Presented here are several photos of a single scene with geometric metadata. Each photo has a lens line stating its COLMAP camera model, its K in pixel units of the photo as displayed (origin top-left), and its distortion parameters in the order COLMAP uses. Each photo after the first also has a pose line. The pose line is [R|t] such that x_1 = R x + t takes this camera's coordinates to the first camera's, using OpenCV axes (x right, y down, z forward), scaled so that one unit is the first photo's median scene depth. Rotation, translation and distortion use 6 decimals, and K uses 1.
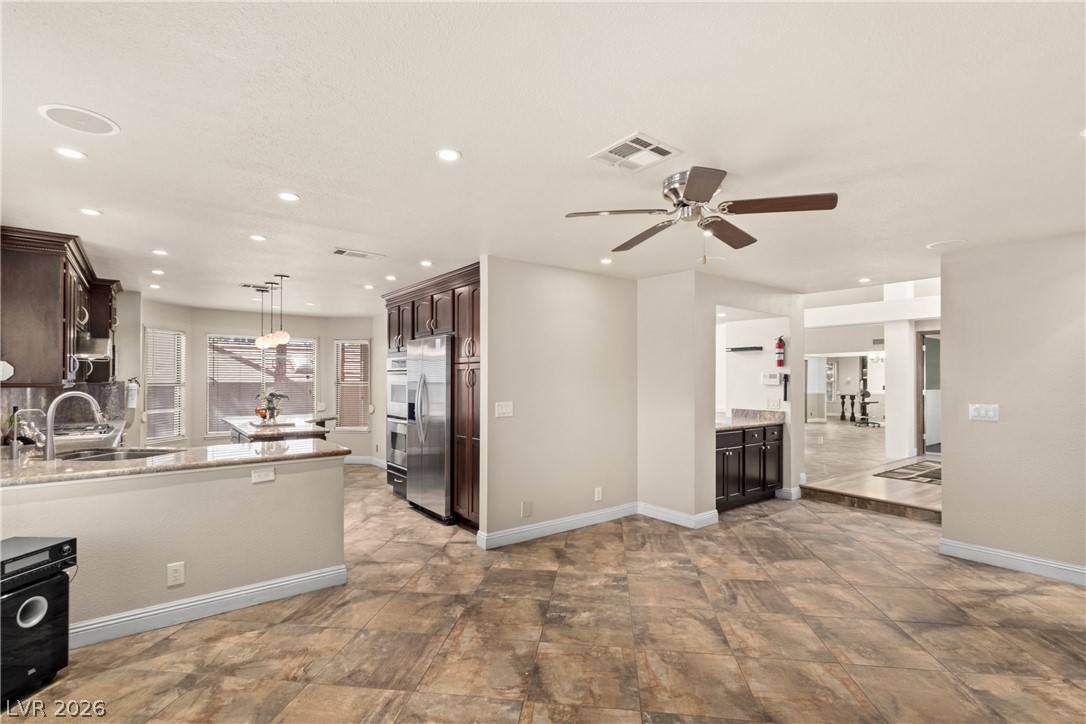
lens RADIAL K [[506.2, 0, 538.1], [0, 506.2, 372.0], [0, 0, 1]] dist [0.008097, 0.000972]
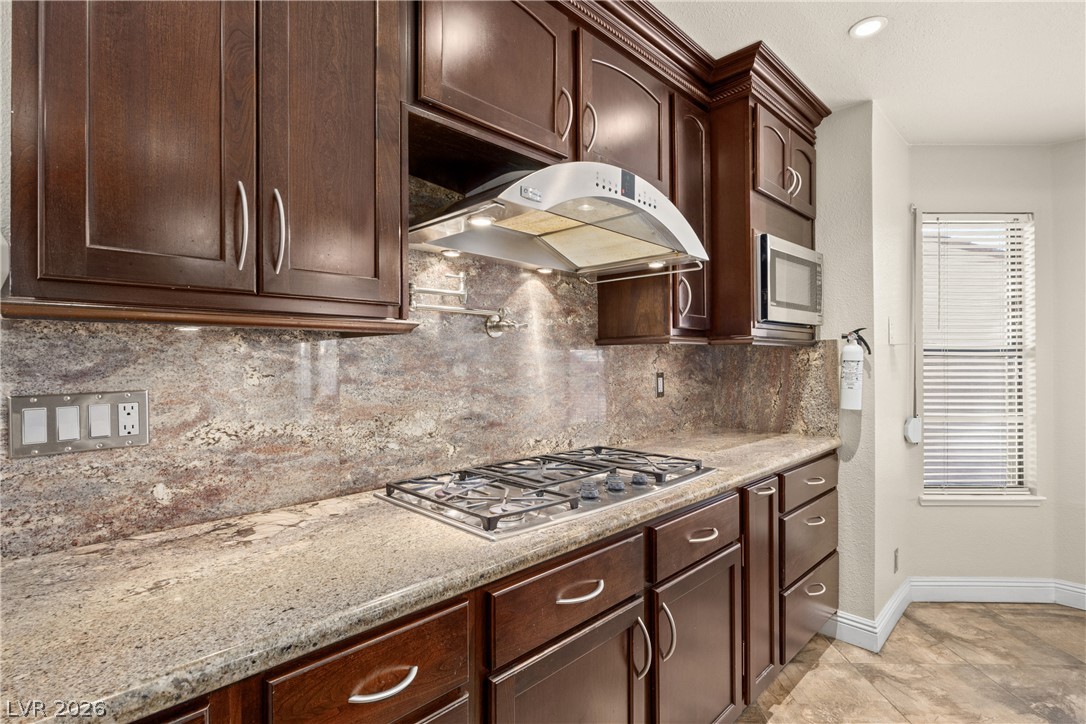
lens RADIAL K [[521.1, 0, 543.6], [0, 521.1, 357.0], [0, 0, 1]] dist [-0.012852, 0.001500]
pose [[0.120996, -0.004413, -0.992643, -0.443900], [0.012215, 0.999921, -0.002956, 0.030057], [0.992578, -0.011767, 0.121041, 0.729726]]
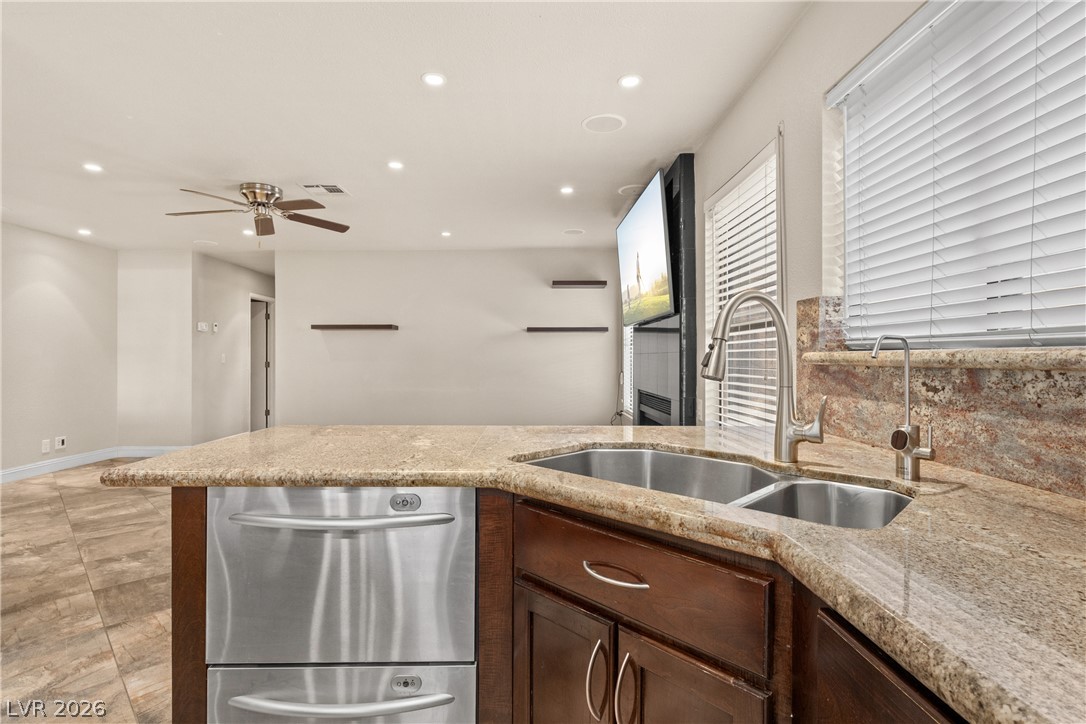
lens RADIAL K [[521.1, 0, 535.8], [0, 521.1, 360.4], [0, 0, 1]] dist [-0.012852, 0.001500]
pose [[-0.789648, -0.003799, 0.613548, -0.544823], [-0.008751, 0.999949, -0.005070, 0.050224], [-0.613497, -0.009373, -0.789641, 0.751128]]
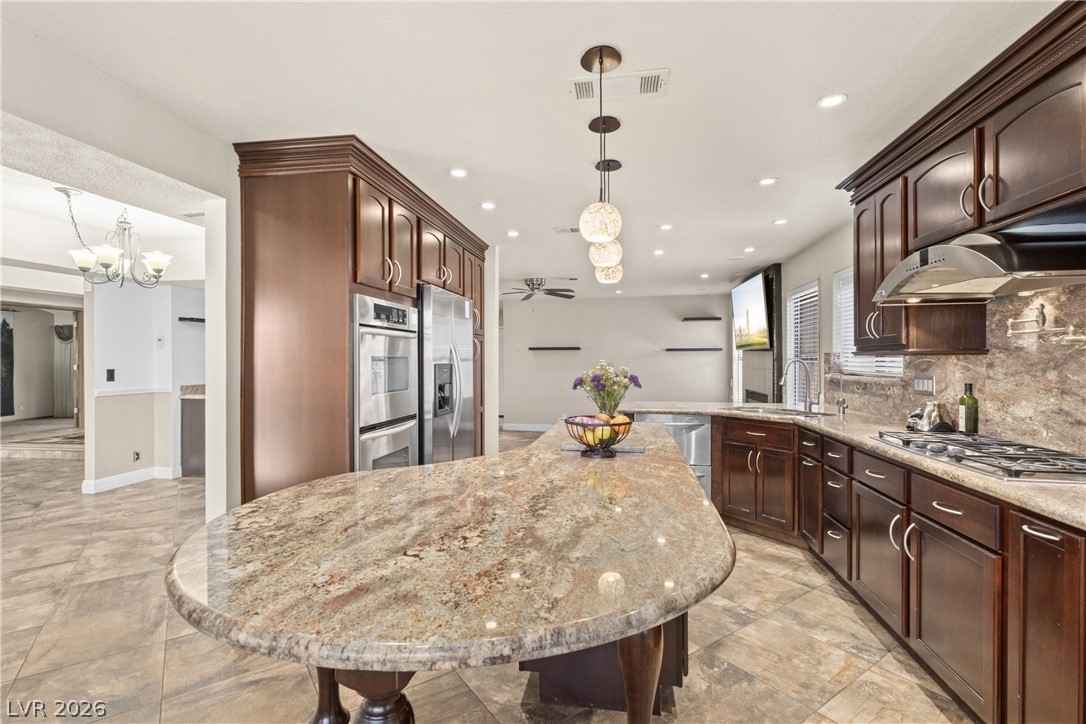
lens RADIAL K [[506.2, 0, 537.8], [0, 506.2, 361.0], [0, 0, 1]] dist [0.008097, 0.000972]
pose [[-0.676966, -0.000705, 0.736014, -0.745208], [-0.006606, 0.999965, -0.005119, 0.029812], [-0.735985, -0.008328, -0.676947, 1.233018]]
